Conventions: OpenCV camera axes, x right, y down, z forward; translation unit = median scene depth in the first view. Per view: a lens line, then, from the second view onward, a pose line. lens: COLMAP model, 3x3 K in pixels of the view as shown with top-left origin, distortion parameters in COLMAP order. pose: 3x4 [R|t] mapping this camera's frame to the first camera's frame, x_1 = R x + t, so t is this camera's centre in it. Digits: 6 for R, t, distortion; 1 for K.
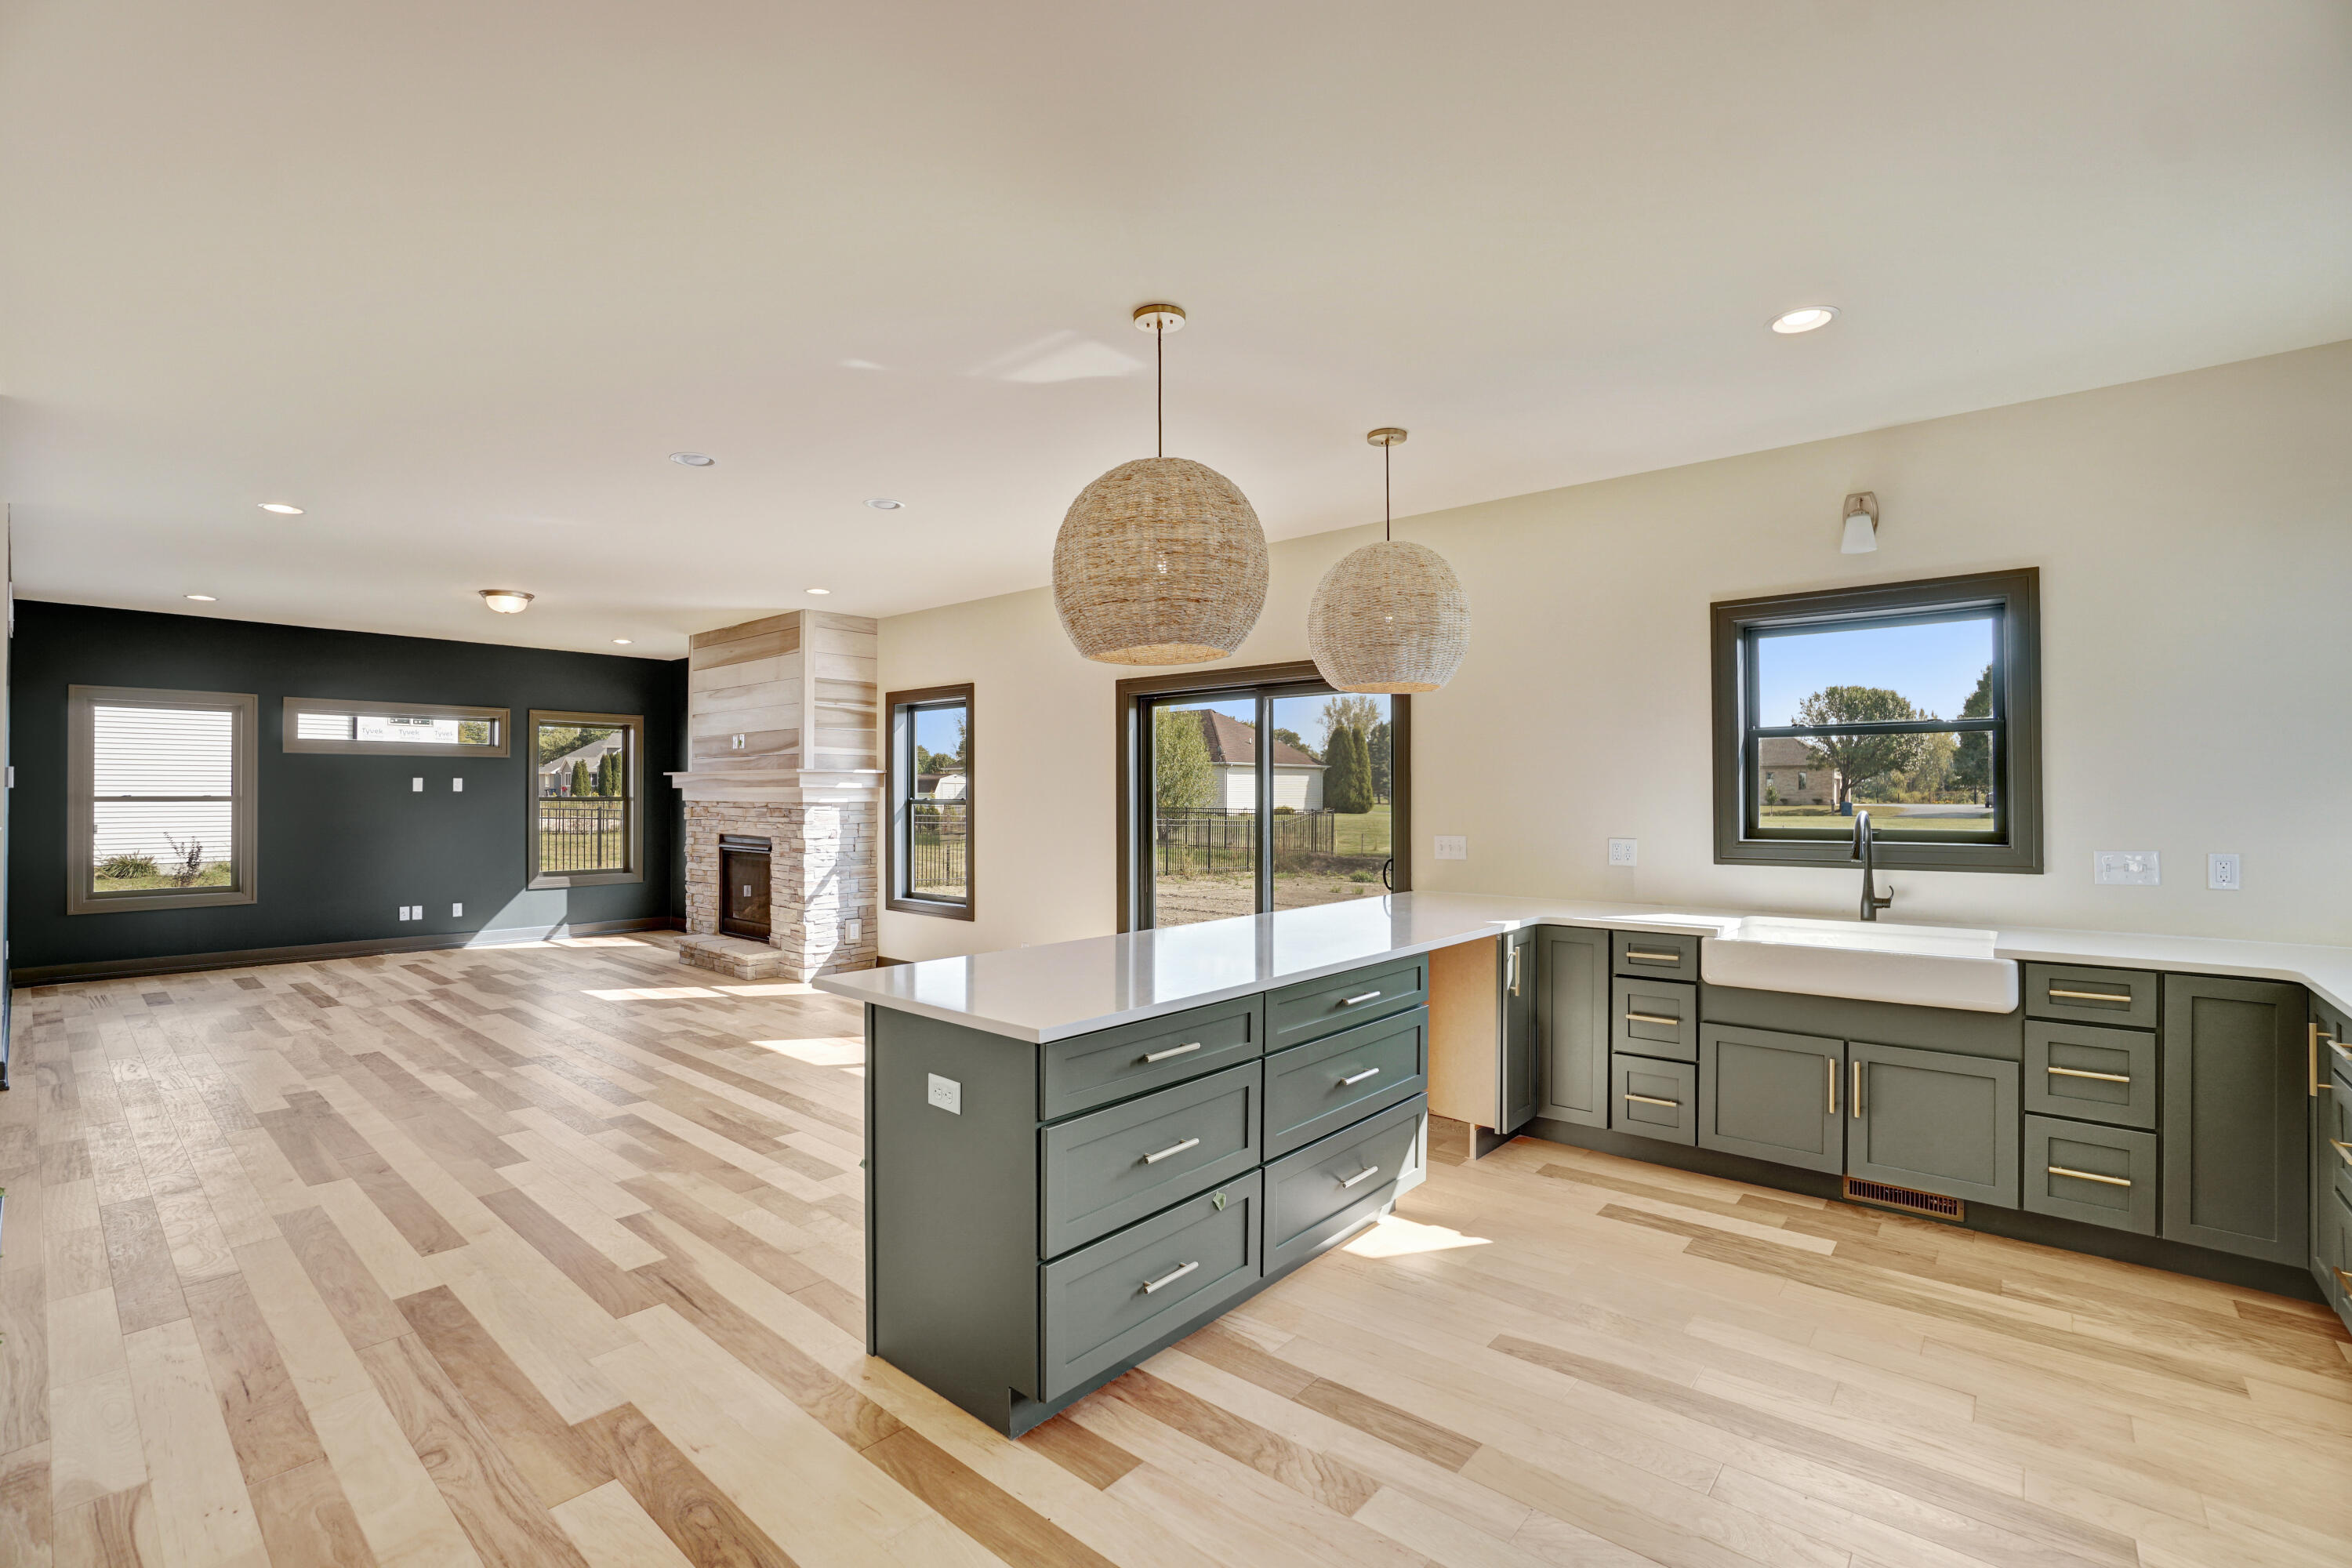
lens RADIAL K [[1045.2, 0, 1154.5], [0, 1045.2, 775.7], [0, 0, 1]] dist [-0.066071, 0.024812]
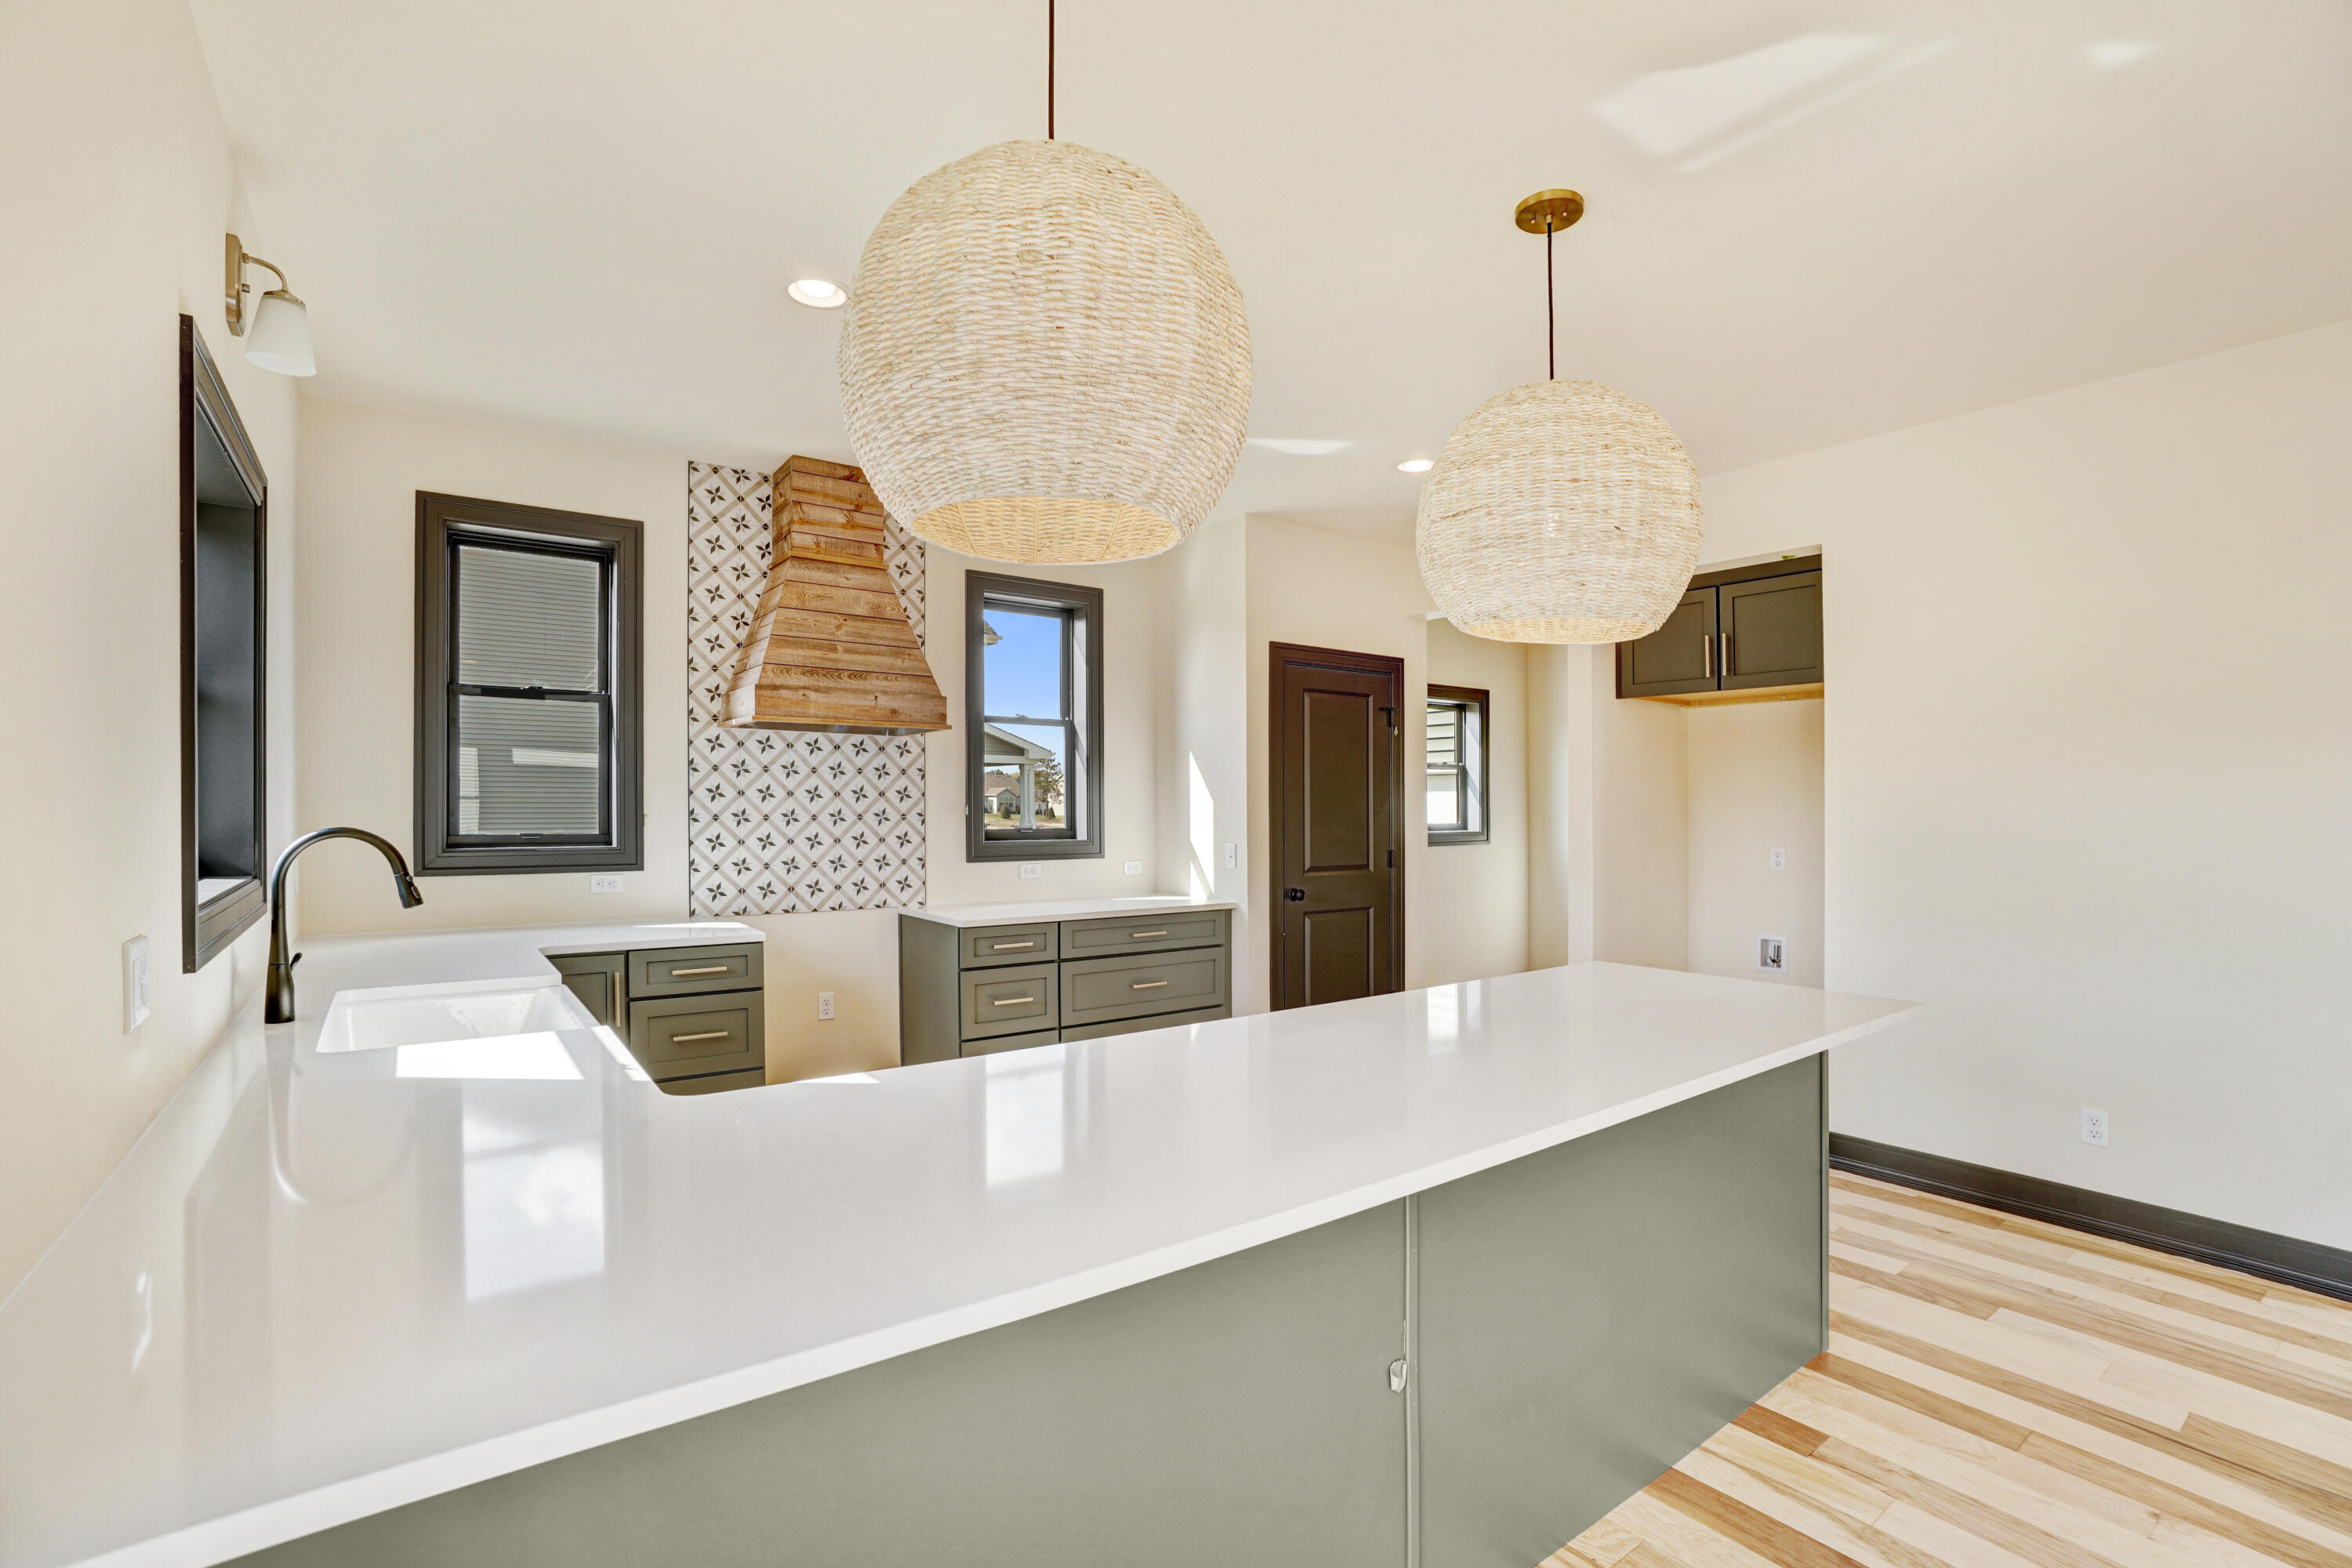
lens RADIAL K [[1069.1, 0, 1165.6], [0, 1069.1, 797.8], [0, 0, 1]] dist [-0.000417, 0.000144]
pose [[-0.977526, -0.001454, 0.210812, 0.066004], [-0.007552, 0.999576, -0.028126, 0.023475], [-0.210682, -0.029086, -0.977122, 1.050754]]
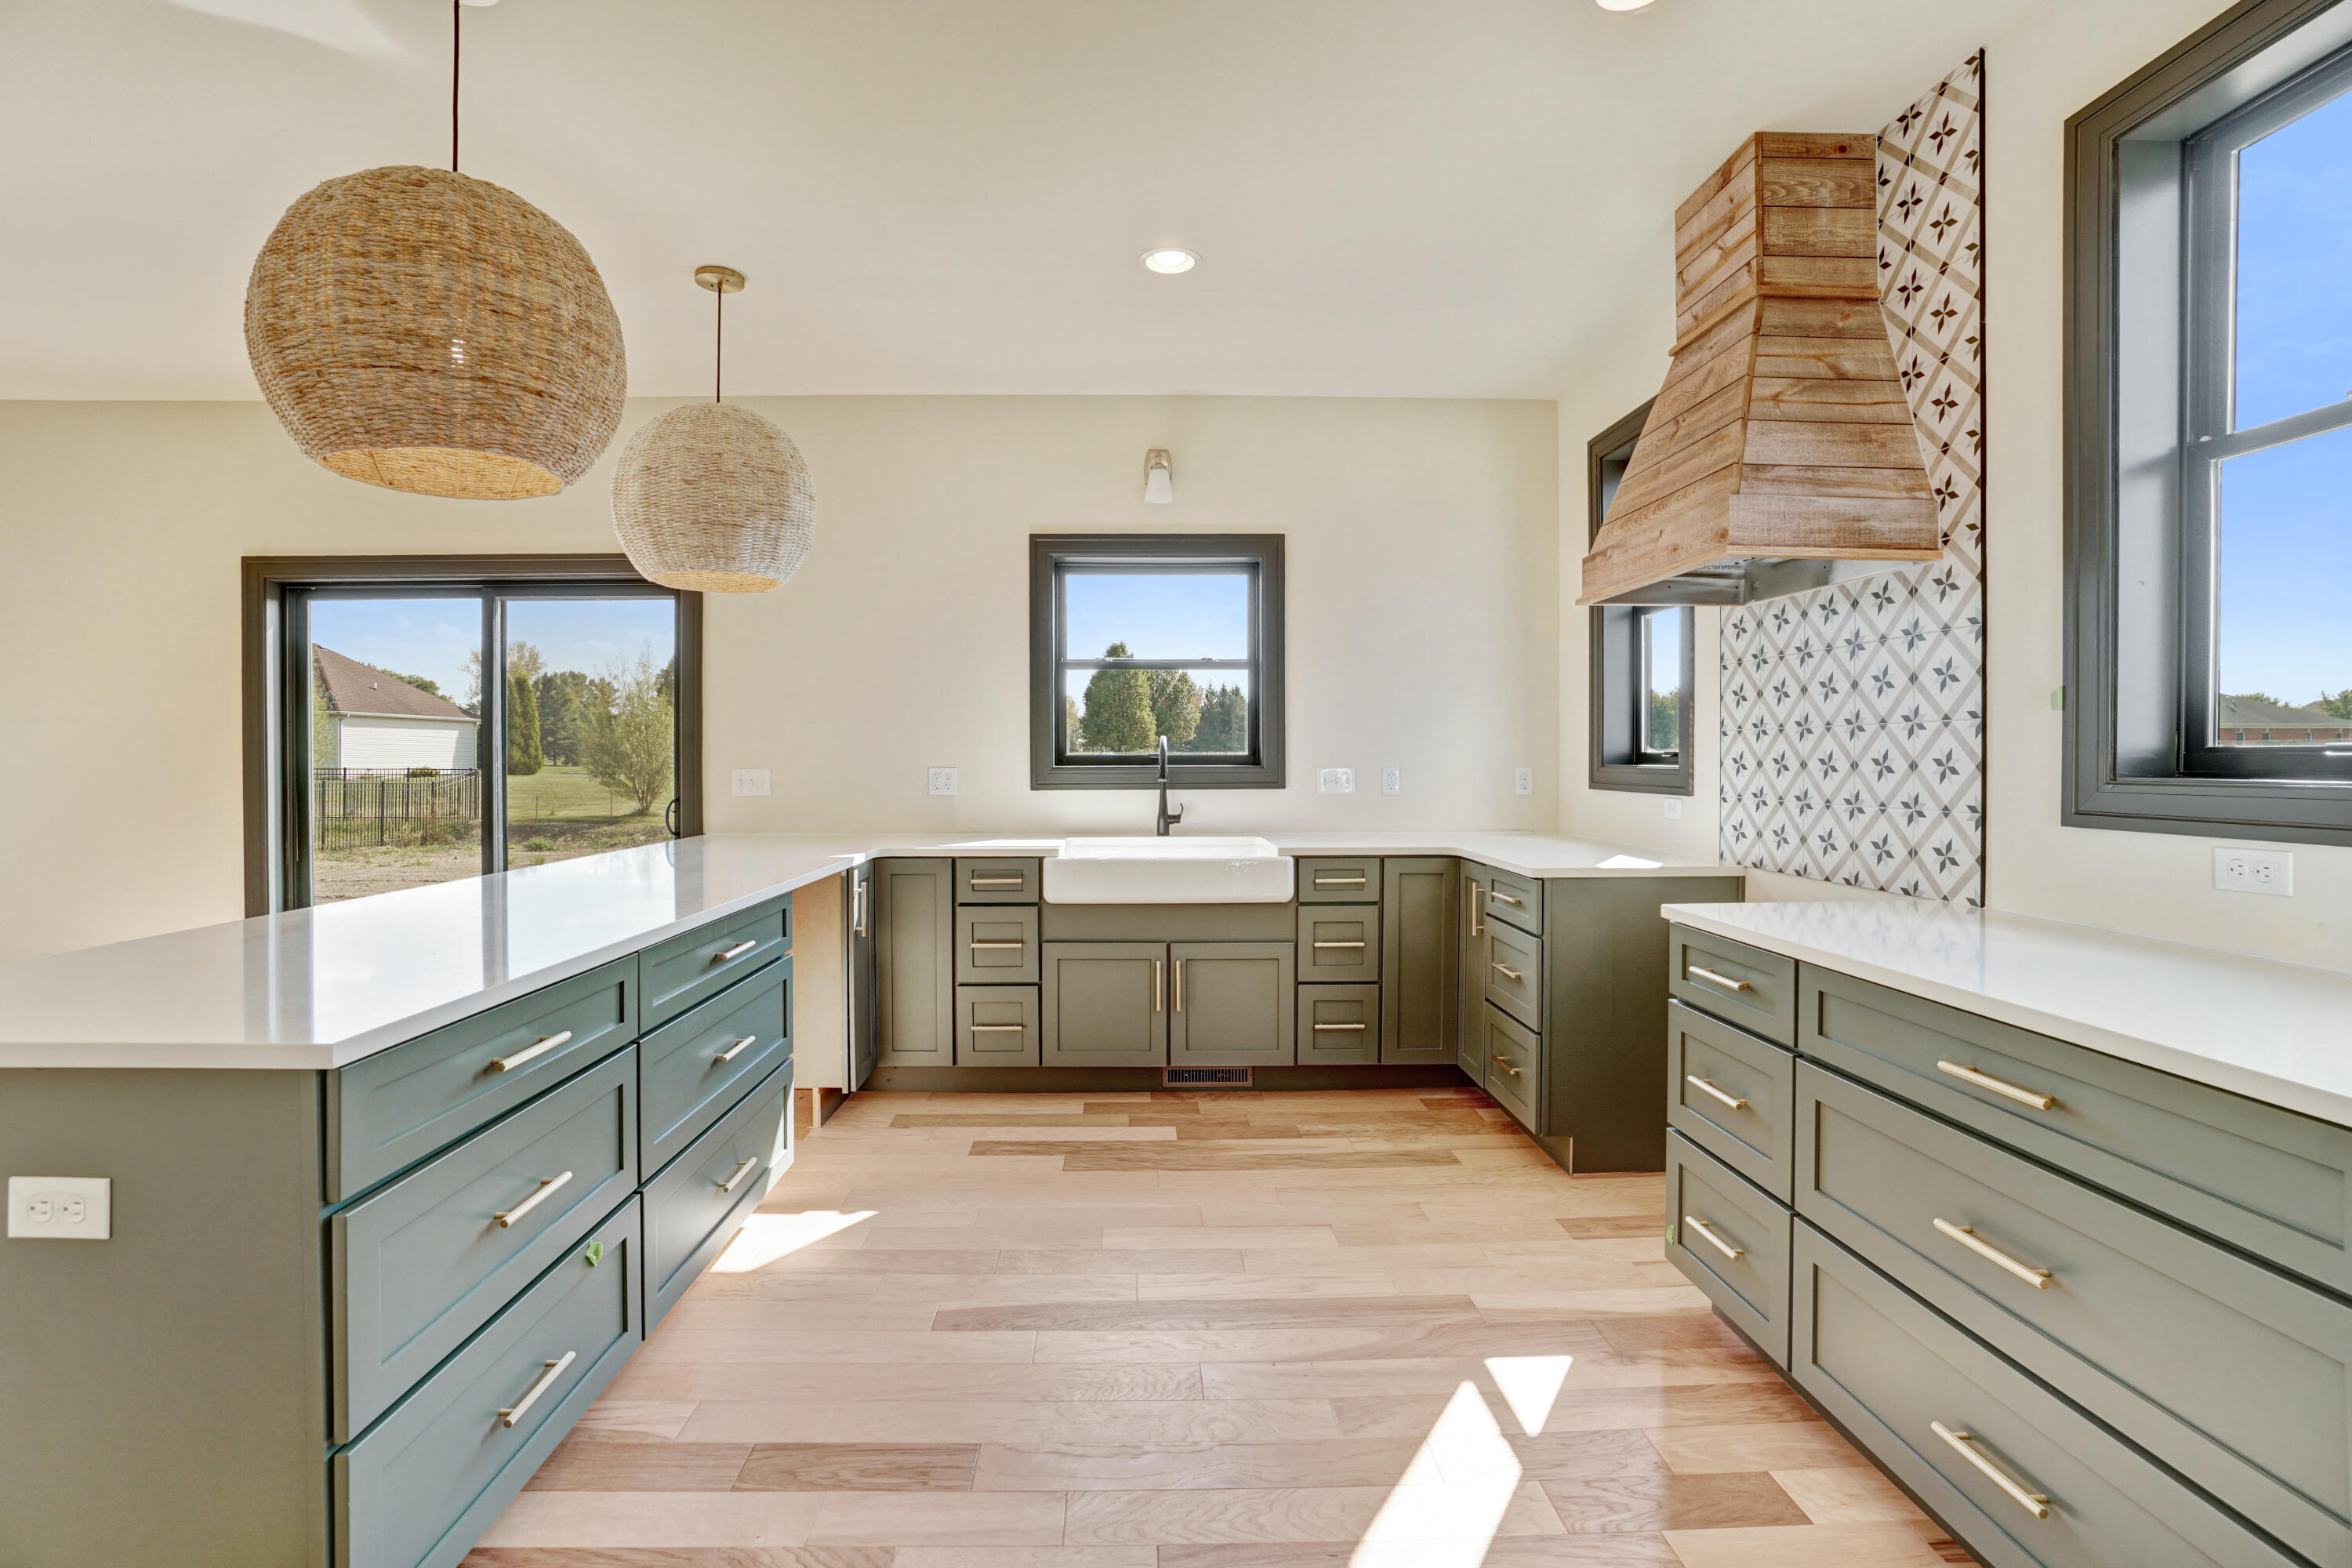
lens RADIAL K [[1062.9, 0, 1146.7], [0, 1062.9, 758.4], [0, 0, 1]] dist [-0.064735, 0.027568]
pose [[0.738463, -0.000932, 0.674294, -0.064093], [-0.012580, 0.999806, 0.015159, 0.029411], [-0.674177, -0.019677, 0.738308, 0.113997]]
